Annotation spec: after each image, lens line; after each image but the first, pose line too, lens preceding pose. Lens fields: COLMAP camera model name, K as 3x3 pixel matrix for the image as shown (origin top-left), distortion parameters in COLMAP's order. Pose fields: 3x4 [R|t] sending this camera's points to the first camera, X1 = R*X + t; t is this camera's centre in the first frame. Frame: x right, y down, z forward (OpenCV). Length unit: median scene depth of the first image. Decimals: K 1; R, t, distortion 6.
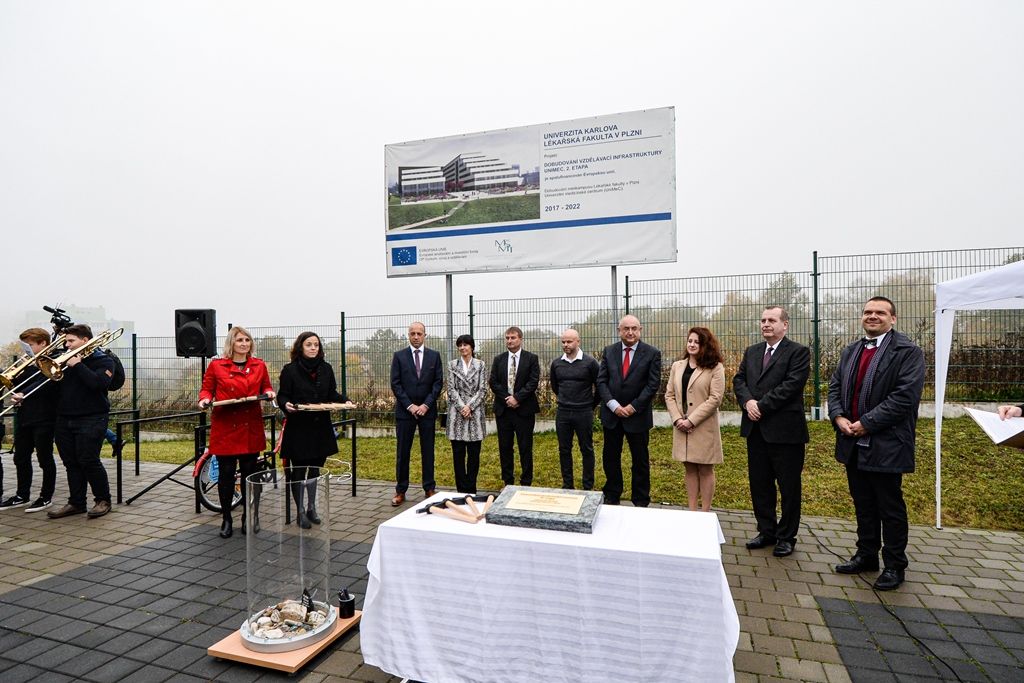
lens RADIAL K [[575.8, 0, 510.6], [0, 575.8, 346.6], [0, 0, 1]] dist [0.032791, 0.000278]
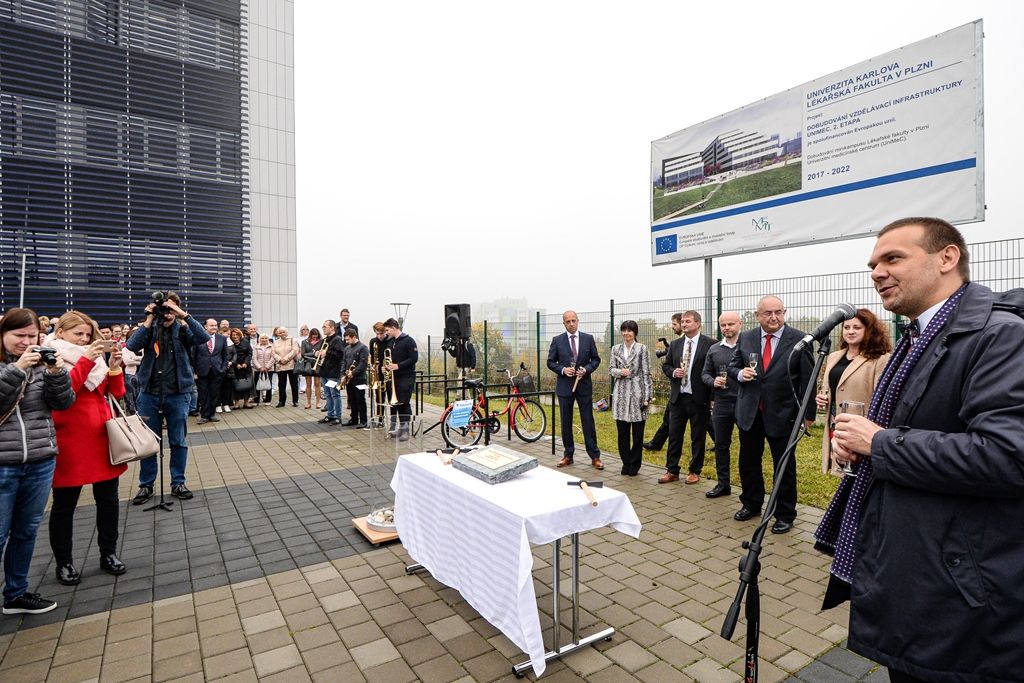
lens RADIAL K [[535.3, 0, 513.3], [0, 535.3, 347.8], [0, 0, 1]] dist [-0.007604, -0.009054]
pose [[0.794765, 0.020859, -0.606559, 0.202678], [0.000277, 0.999397, 0.034732, -0.003307], [0.606917, -0.027772, 0.794280, 0.057252]]
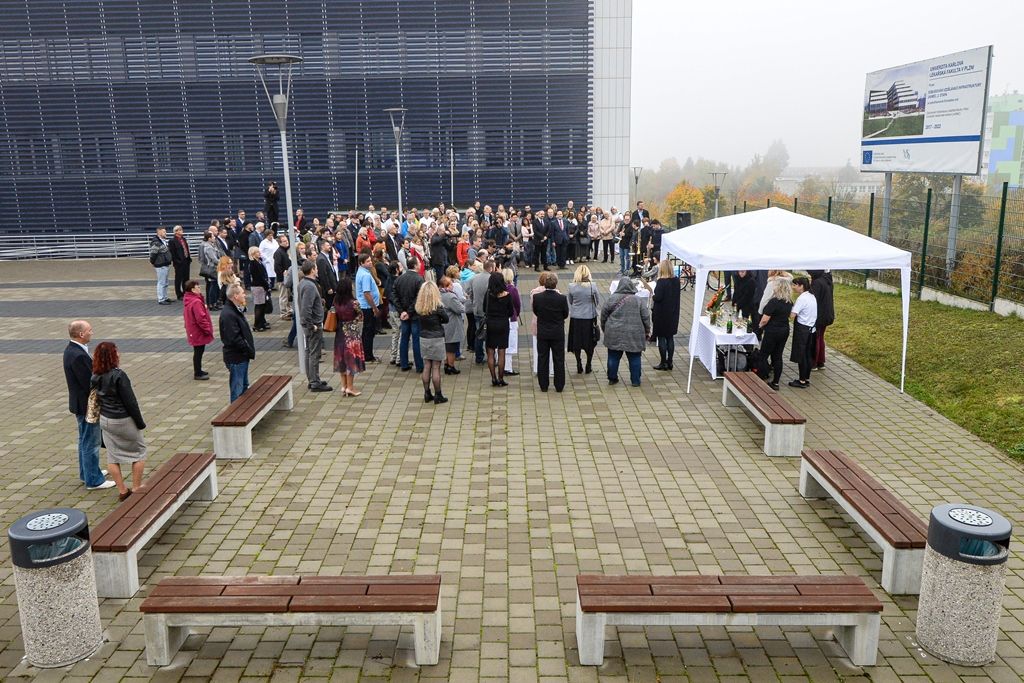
lens RADIAL K [[798.2, 0, 508.4], [0, 798.2, 333.6], [0, 0, 1]] dist [0.016902, -0.021761]
pose [[0.334884, 0.201687, -0.920421, 1.493114], [0.016648, 0.975405, 0.219792, -0.195354], [0.942112, -0.088928, 0.323290, -0.511269]]
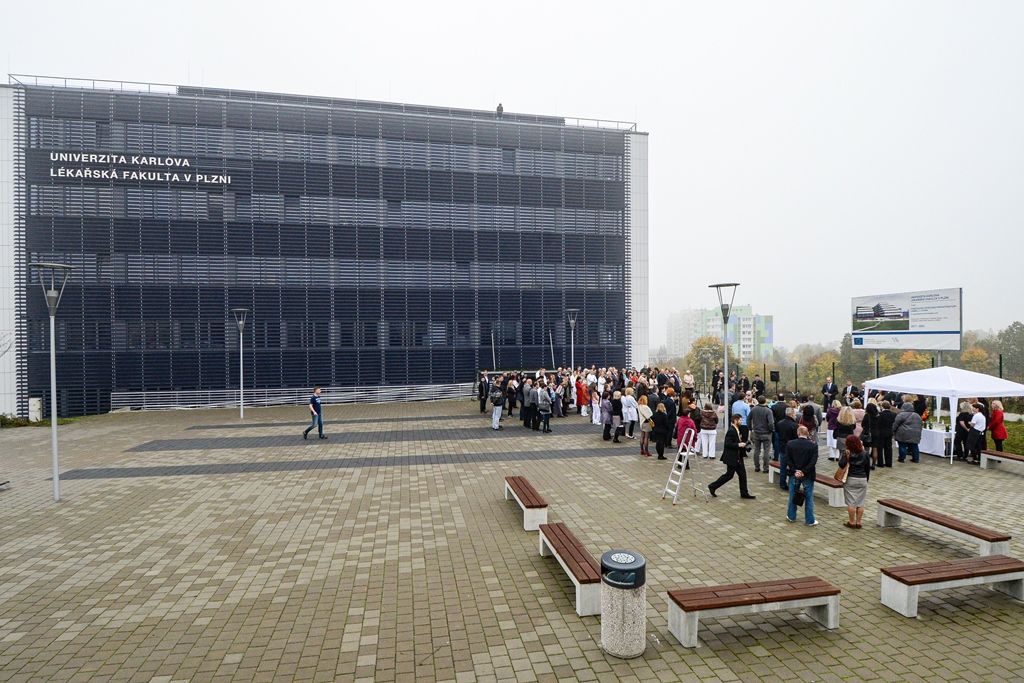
lens RADIAL K [[535.3, 0, 515.8], [0, 535.3, 341.1], [0, 0, 1]] dist [-0.007604, -0.009054]
pose [[0.513149, 0.008783, -0.858255, 1.154487], [0.006268, 0.999883, 0.013980, -0.215246], [0.858277, -0.012553, 0.513034, -1.652021]]
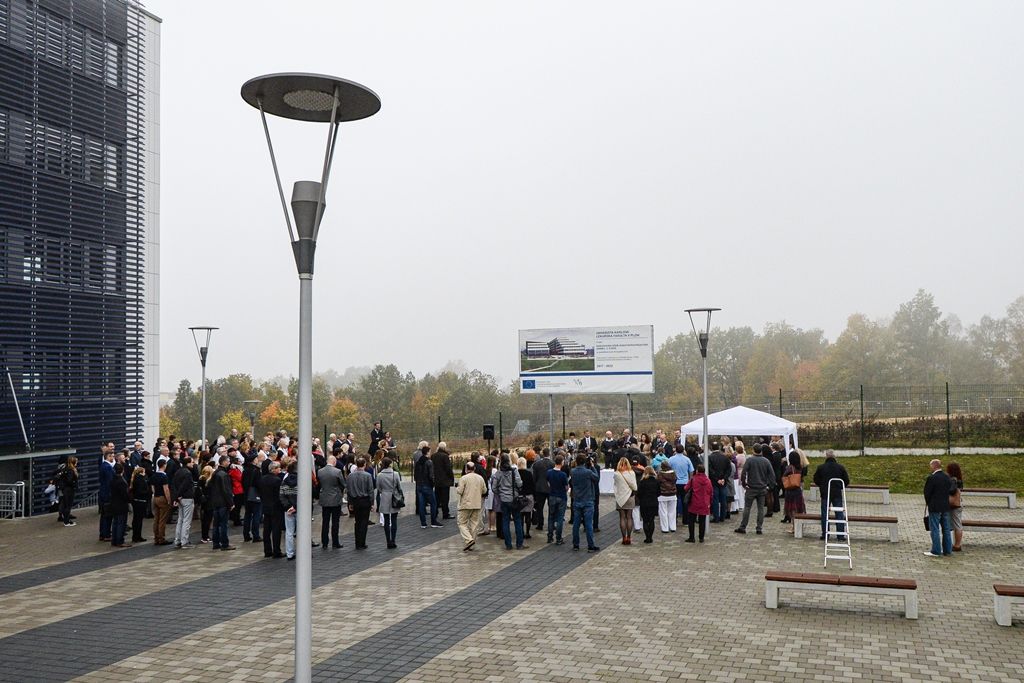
lens RADIAL K [[909.5, 0, 512.6], [0, 909.5, 344.8], [0, 0, 1]] dist [0.011189, -0.001652]
pose [[0.999438, -0.008213, -0.032492, -0.146022], [0.007119, 0.999408, -0.033664, -0.203894], [0.032749, 0.033414, 0.998905, -2.437838]]
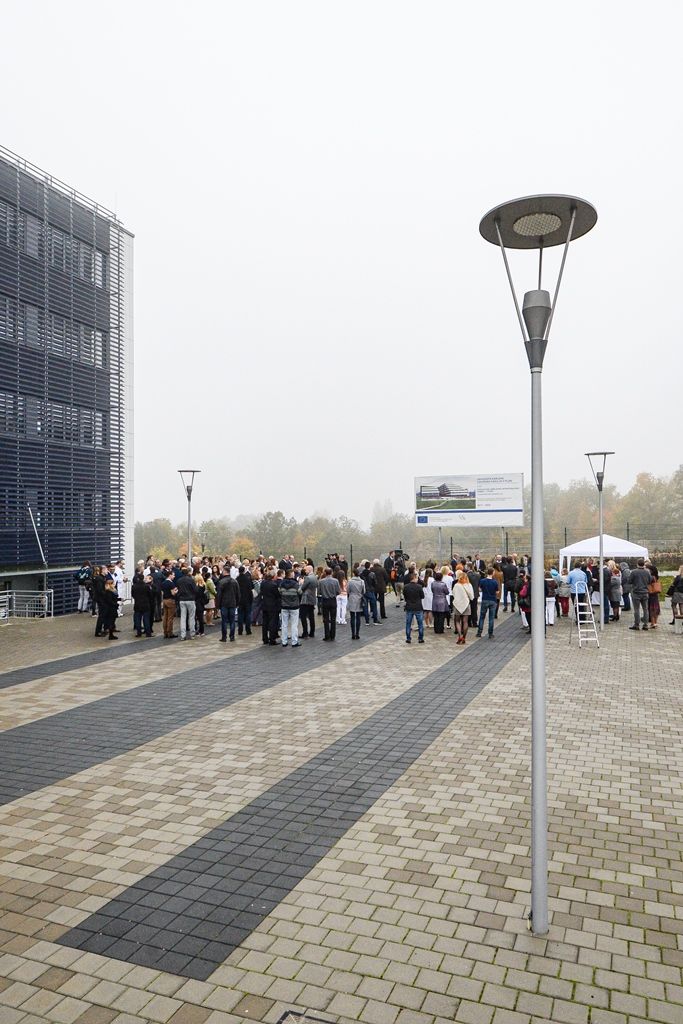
lens RADIAL K [[704.9, 0, 345.7], [0, 704.9, 508.3], [0, 0, 1]] dist [0.012940, -0.003091]
pose [[0.998481, -0.005048, -0.054858, -0.386259], [0.003952, 0.999791, -0.020066, -0.156860], [0.054948, 0.019819, 0.998293, -2.413326]]
